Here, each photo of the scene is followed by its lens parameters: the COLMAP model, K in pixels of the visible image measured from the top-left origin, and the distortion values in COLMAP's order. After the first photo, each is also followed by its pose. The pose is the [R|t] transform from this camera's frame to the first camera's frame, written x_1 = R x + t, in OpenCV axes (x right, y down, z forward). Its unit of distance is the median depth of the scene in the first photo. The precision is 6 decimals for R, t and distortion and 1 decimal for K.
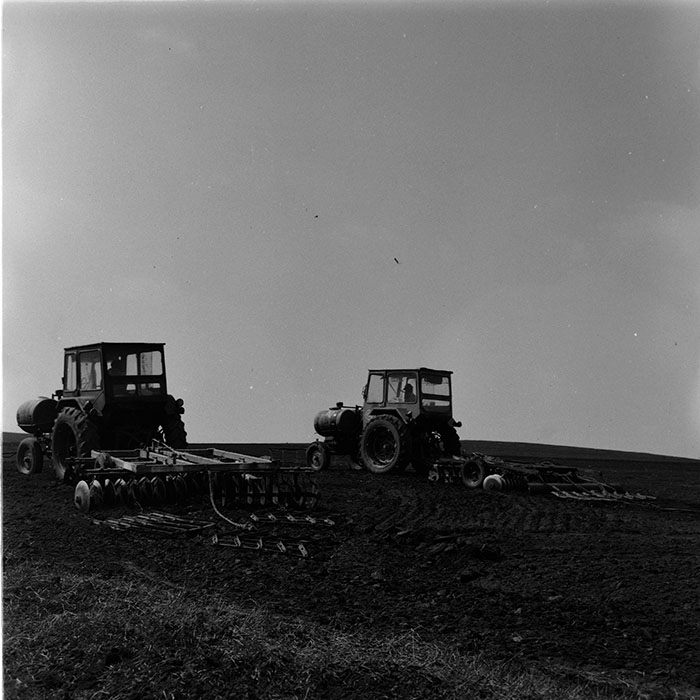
lens RADIAL K [[960.5, 0, 328.9], [0, 960.5, 358.4], [0, 0, 1]] dist [0.094394, -0.063280]
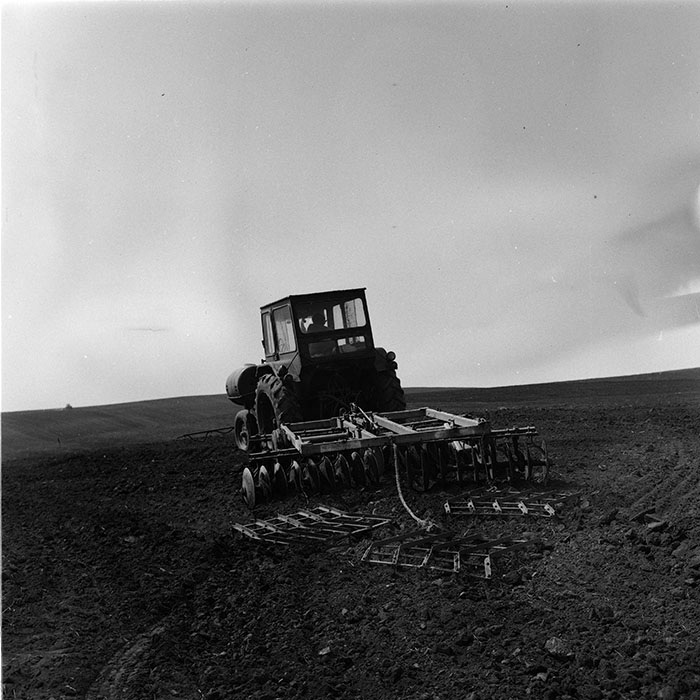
lens RADIAL K [[960.5, 0, 328.9], [0, 960.5, 358.4], [0, 0, 1]] dist [0.094394, -0.063280]
pose [[0.946506, -0.099422, -0.306987, 0.050632], [0.117427, 0.992247, 0.040701, 0.007565], [0.300561, -0.074573, 0.950843, 0.187329]]
